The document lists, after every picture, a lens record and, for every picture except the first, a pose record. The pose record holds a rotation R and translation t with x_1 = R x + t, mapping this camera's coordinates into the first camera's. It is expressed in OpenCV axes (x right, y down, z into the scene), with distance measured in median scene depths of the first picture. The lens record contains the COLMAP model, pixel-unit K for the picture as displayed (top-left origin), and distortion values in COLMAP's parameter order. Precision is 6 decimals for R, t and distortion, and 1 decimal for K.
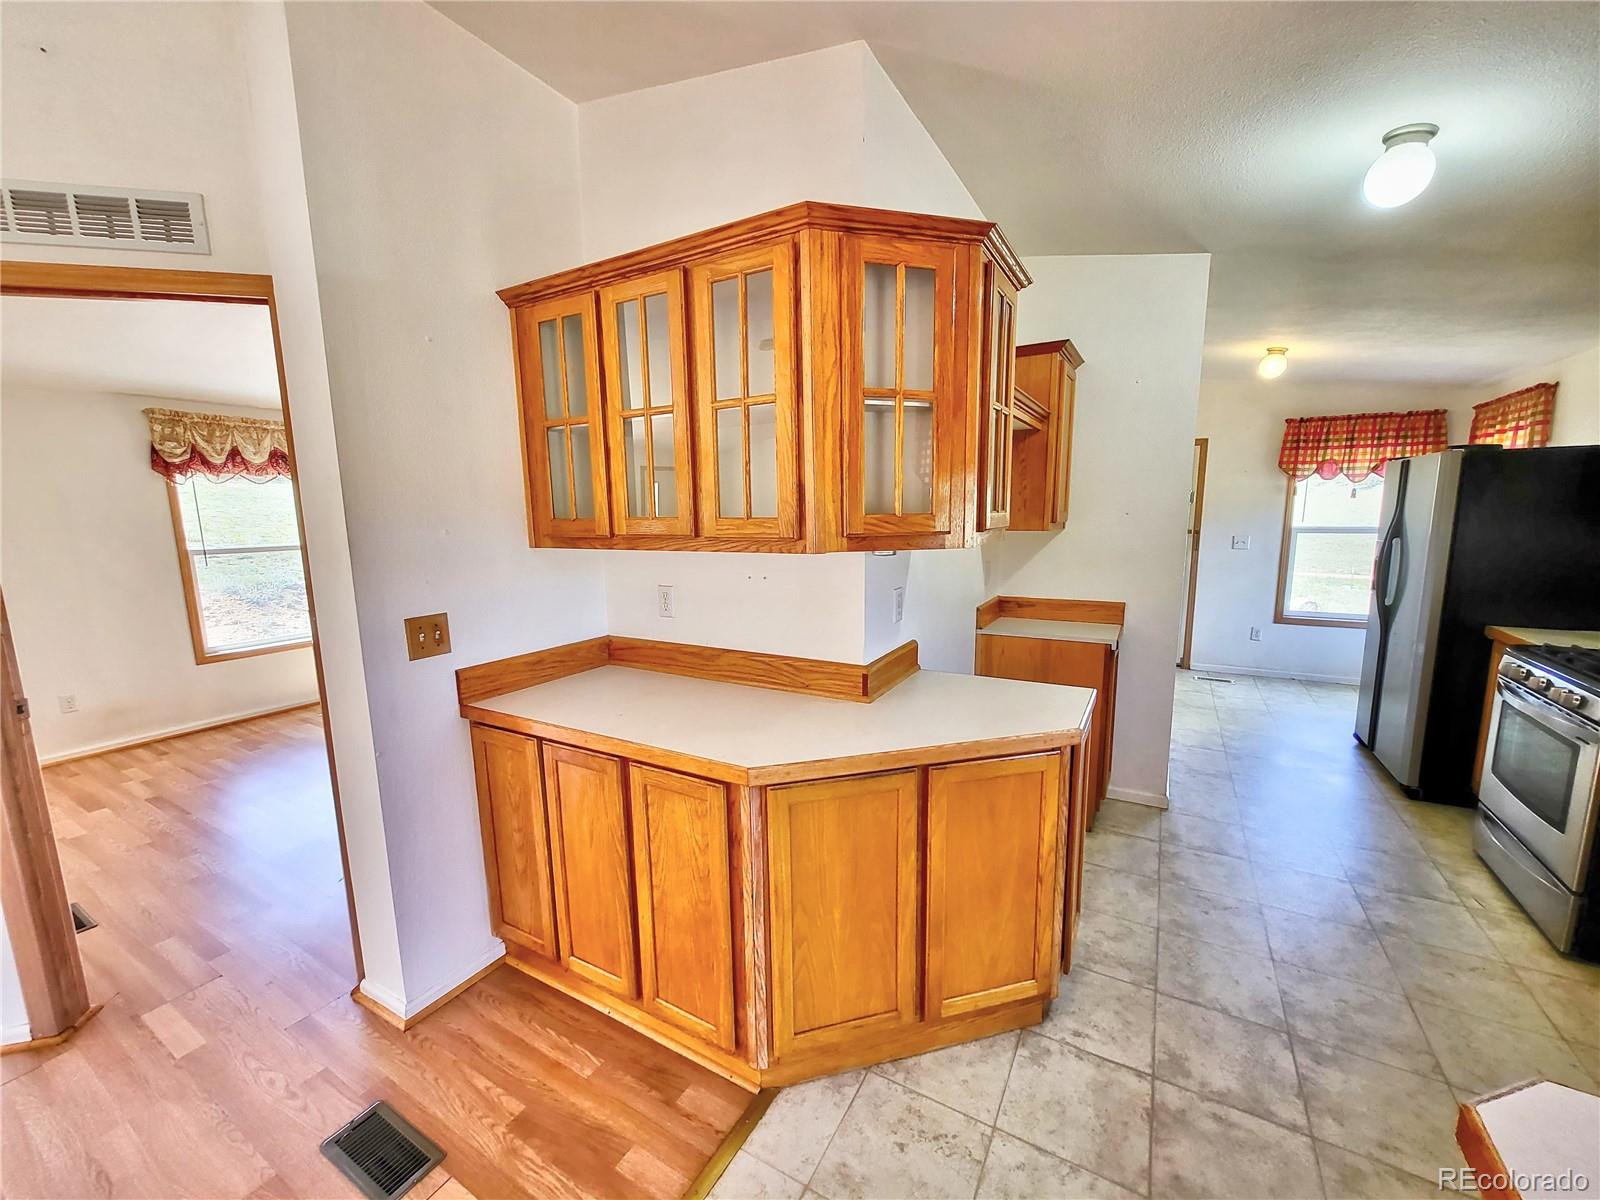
lens RADIAL K [[642.3, 0, 805.6], [0, 642.3, 616.0], [0, 0, 1]] dist [-0.002025, 0.000373]
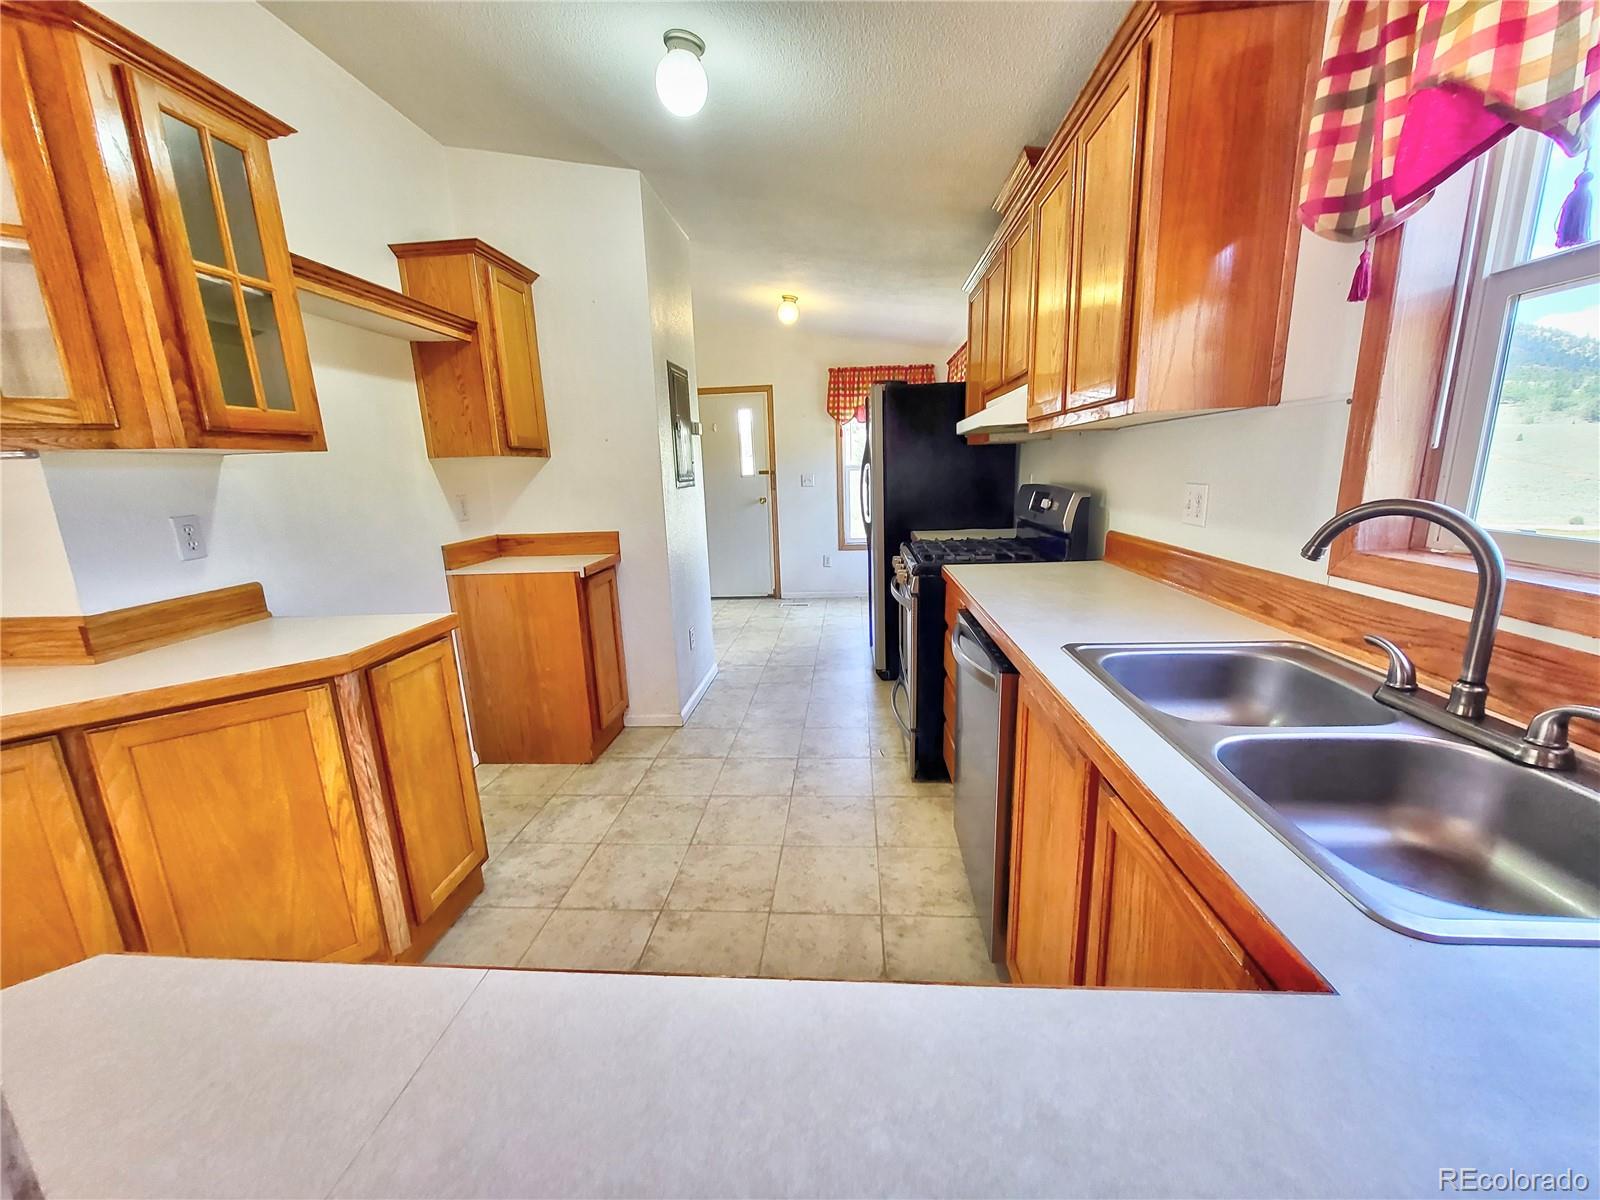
lens RADIAL K [[642.3, 0, 805.6], [0, 642.3, 616.0], [0, 0, 1]] dist [-0.002025, 0.000373]
pose [[0.895310, -0.120066, 0.428957, 0.874629], [0.095751, 0.992351, 0.077913, 0.166499], [-0.435031, -0.028683, 0.899958, -0.067473]]
